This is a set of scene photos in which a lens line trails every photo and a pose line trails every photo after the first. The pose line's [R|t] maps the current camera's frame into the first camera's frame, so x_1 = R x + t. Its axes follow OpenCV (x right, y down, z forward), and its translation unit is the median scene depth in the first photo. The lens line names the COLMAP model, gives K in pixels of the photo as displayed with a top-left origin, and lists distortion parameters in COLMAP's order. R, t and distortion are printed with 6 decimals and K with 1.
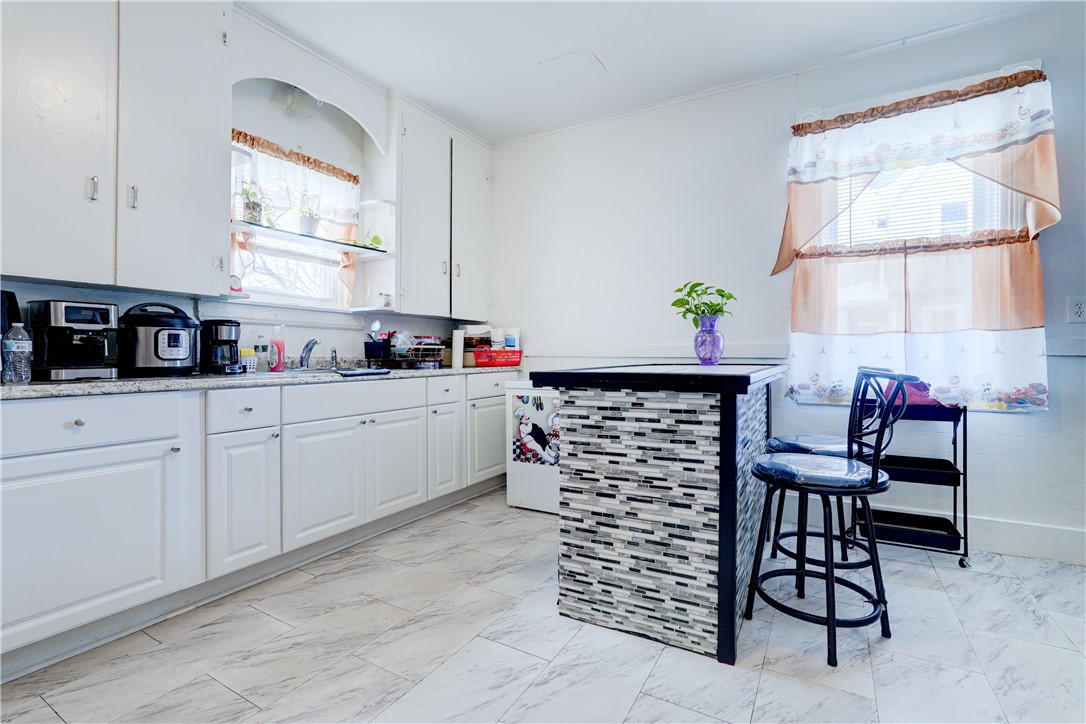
lens RADIAL K [[495.2, 0, 543.0], [0, 495.2, 362.0], [0, 0, 1]] dist [0.000593, 0.000718]
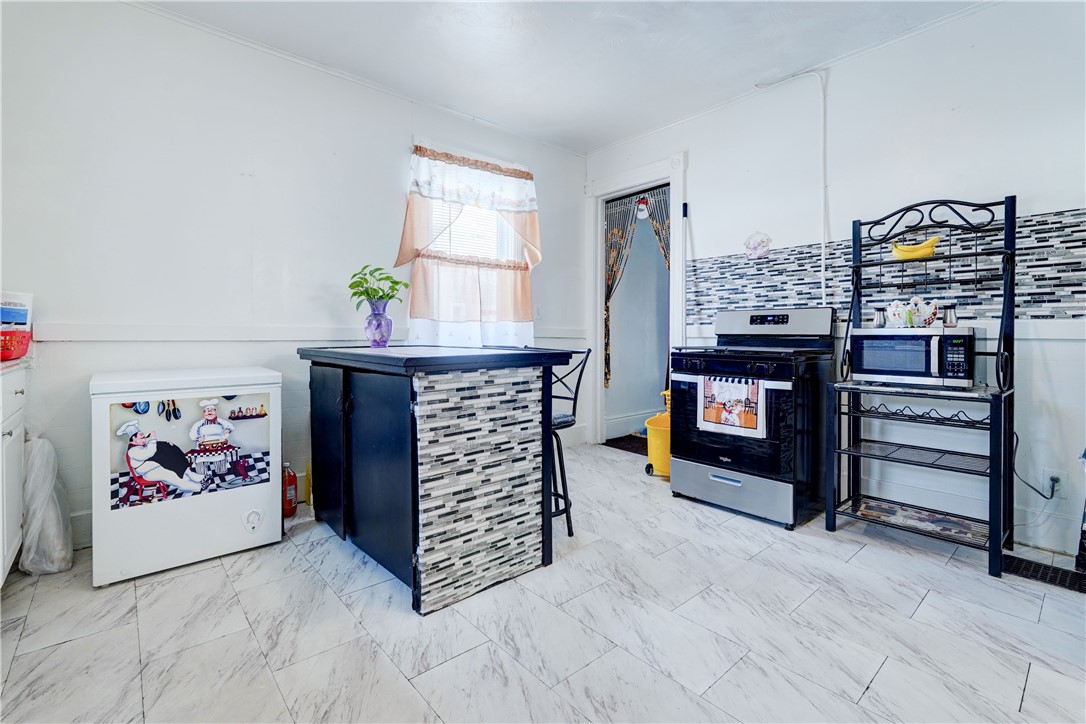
lens RADIAL K [[492.7, 0, 544.0], [0, 492.7, 342.4], [0, 0, 1]] dist [0.000686, 0.000184]
pose [[0.331981, -0.012709, 0.943200, -0.798088], [0.015690, 0.999845, 0.007950, -0.010351], [-0.943155, 0.012160, 0.332129, 0.494530]]
